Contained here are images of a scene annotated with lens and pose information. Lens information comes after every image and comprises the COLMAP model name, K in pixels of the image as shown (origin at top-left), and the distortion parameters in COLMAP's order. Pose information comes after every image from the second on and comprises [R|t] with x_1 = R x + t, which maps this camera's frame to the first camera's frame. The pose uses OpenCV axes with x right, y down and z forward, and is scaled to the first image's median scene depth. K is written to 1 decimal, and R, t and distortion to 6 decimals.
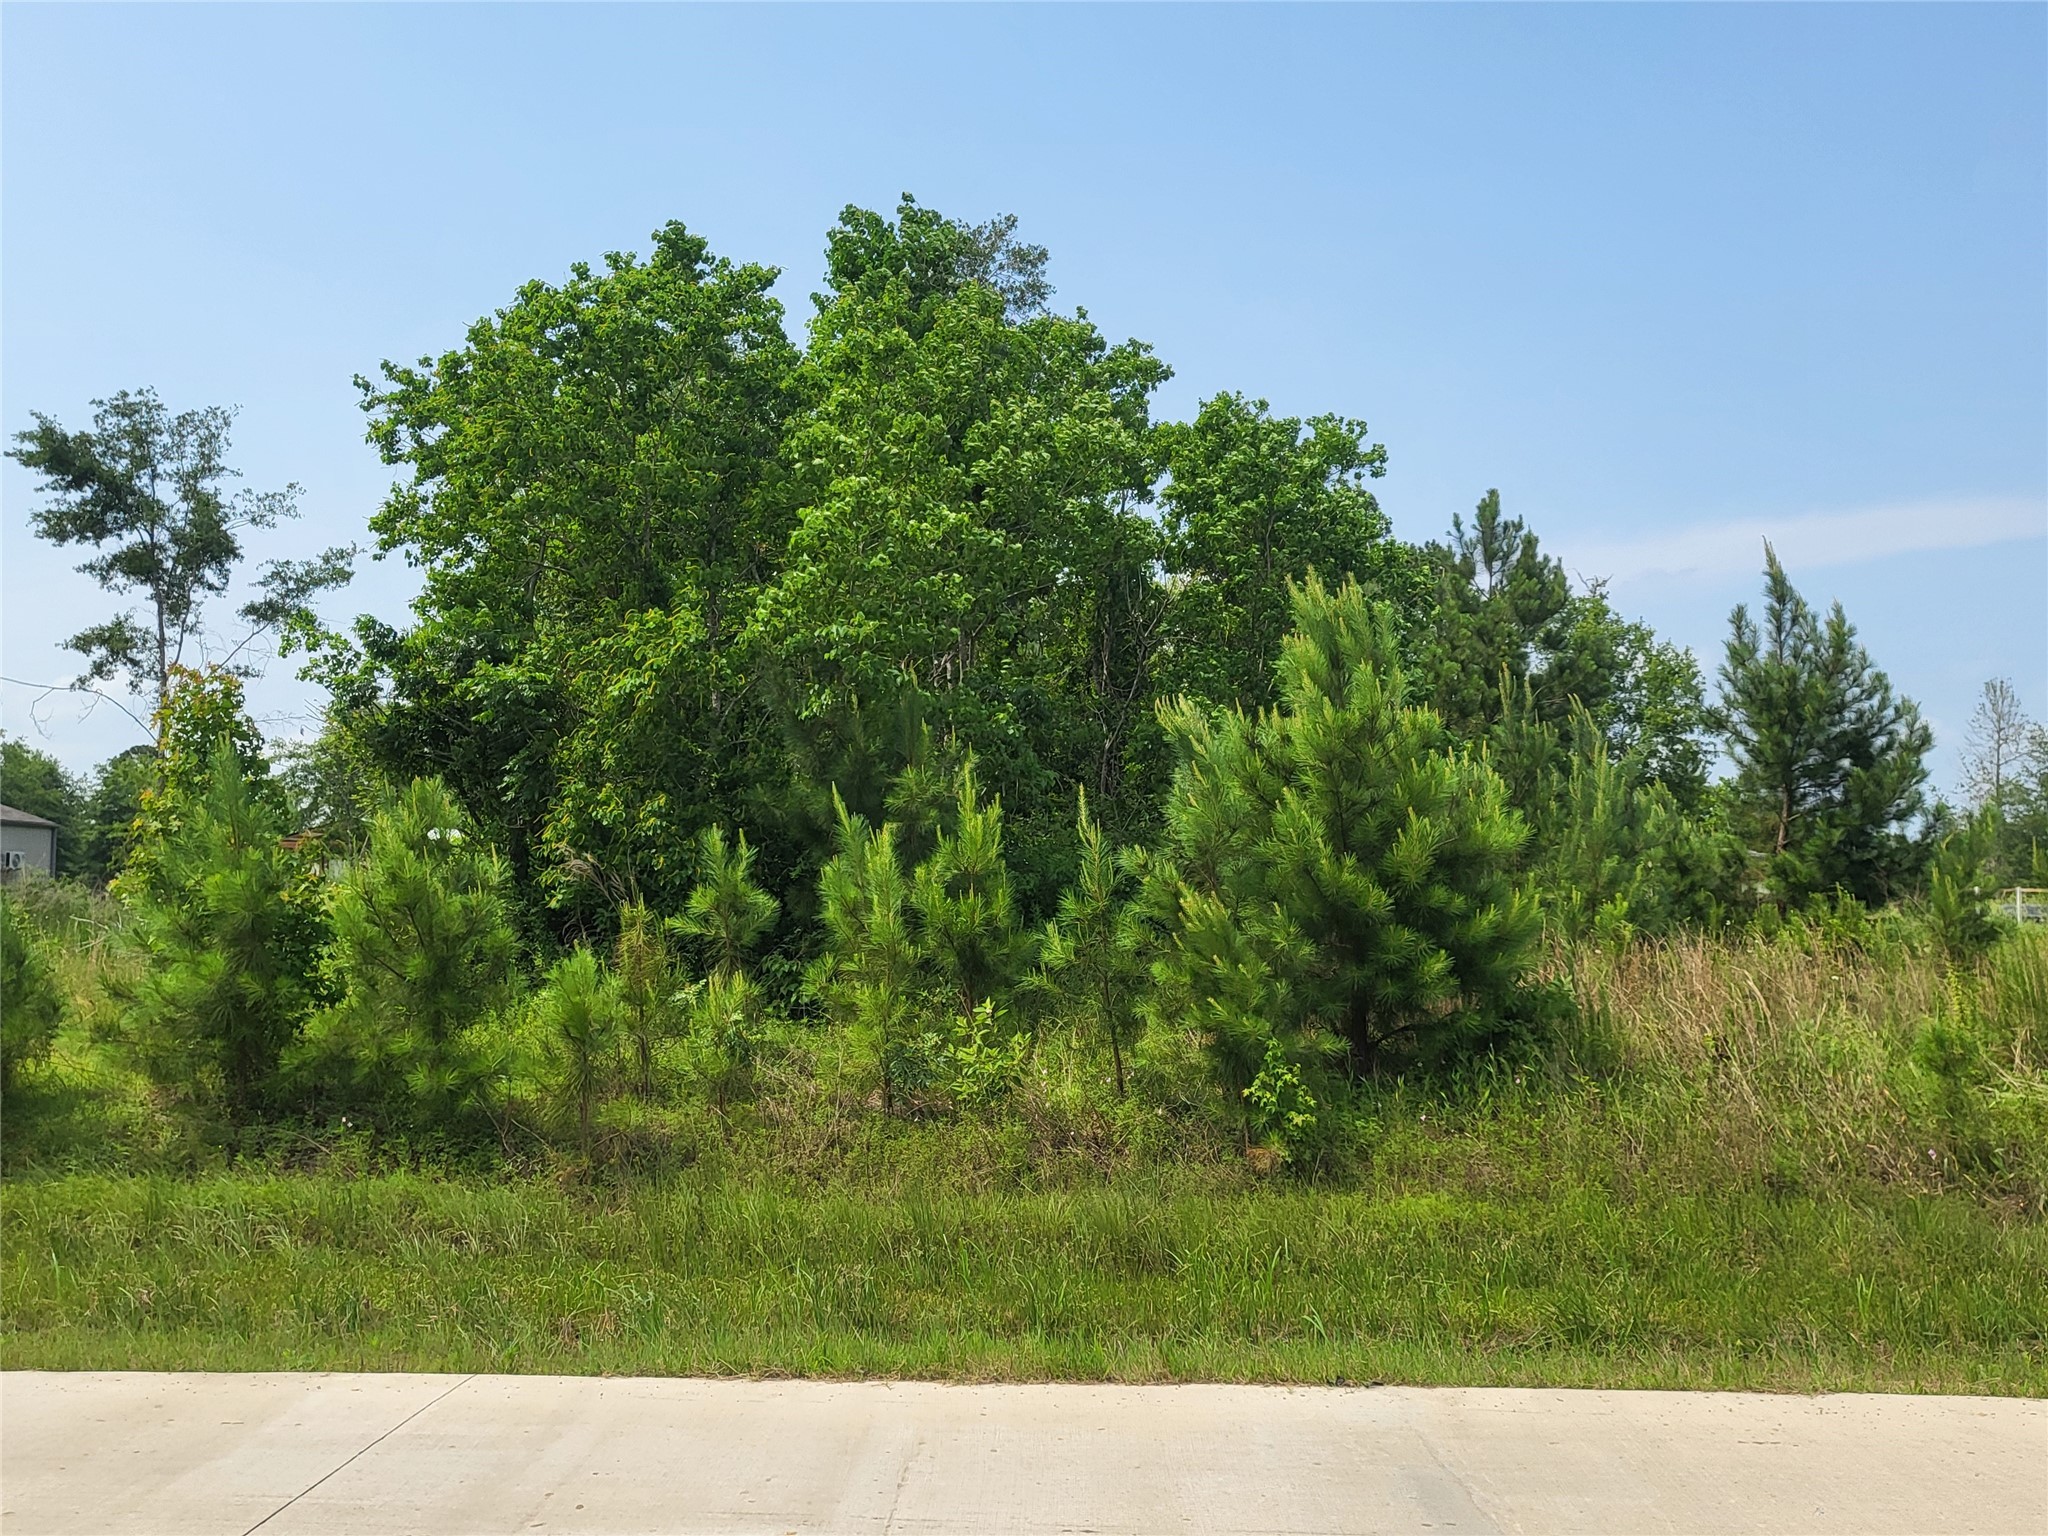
lens RADIAL K [[1899.5, 0, 1029.9], [0, 1899.5, 781.3], [0, 0, 1]] dist [0.028966, 0.000000]
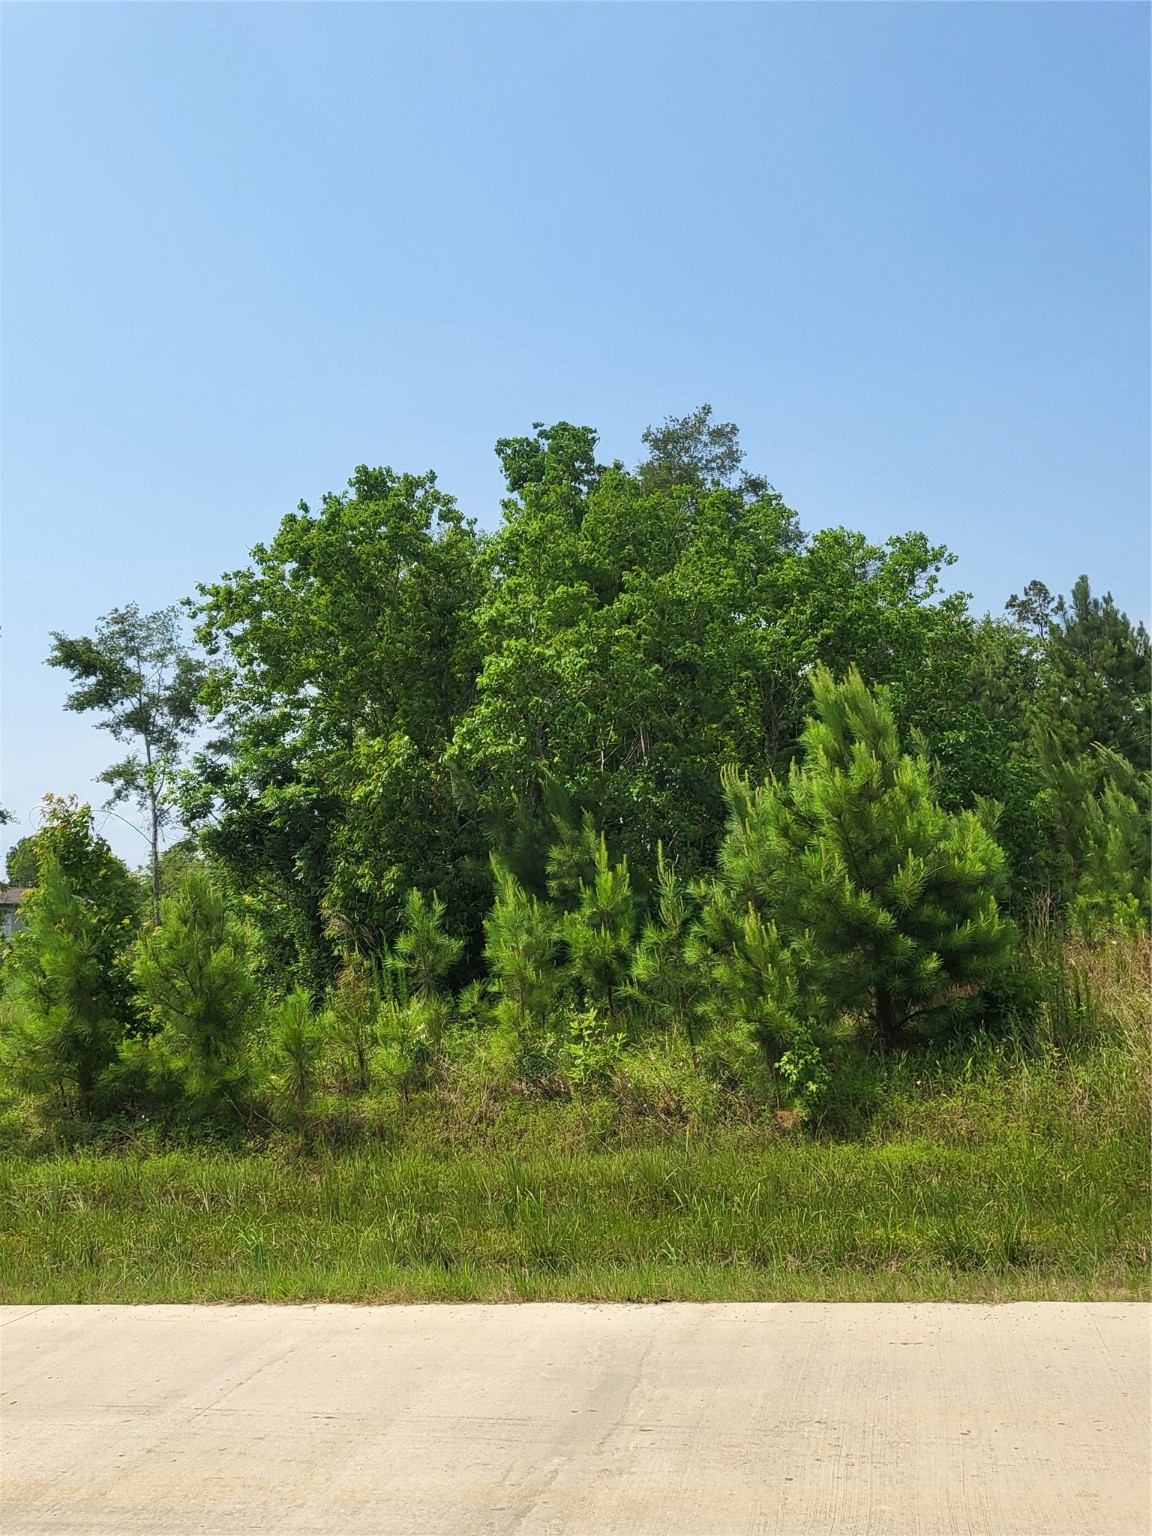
lens RADIAL K [[1424.6, 0, 574.4], [0, 1424.6, 753.5], [0, 0, 1]] dist [0.028966, 0.000000]
pose [[0.980979, -0.082416, -0.175750, 0.155528], [0.073443, 0.995671, -0.056975, -0.009029], [0.179685, 0.042984, 0.982785, -0.015324]]
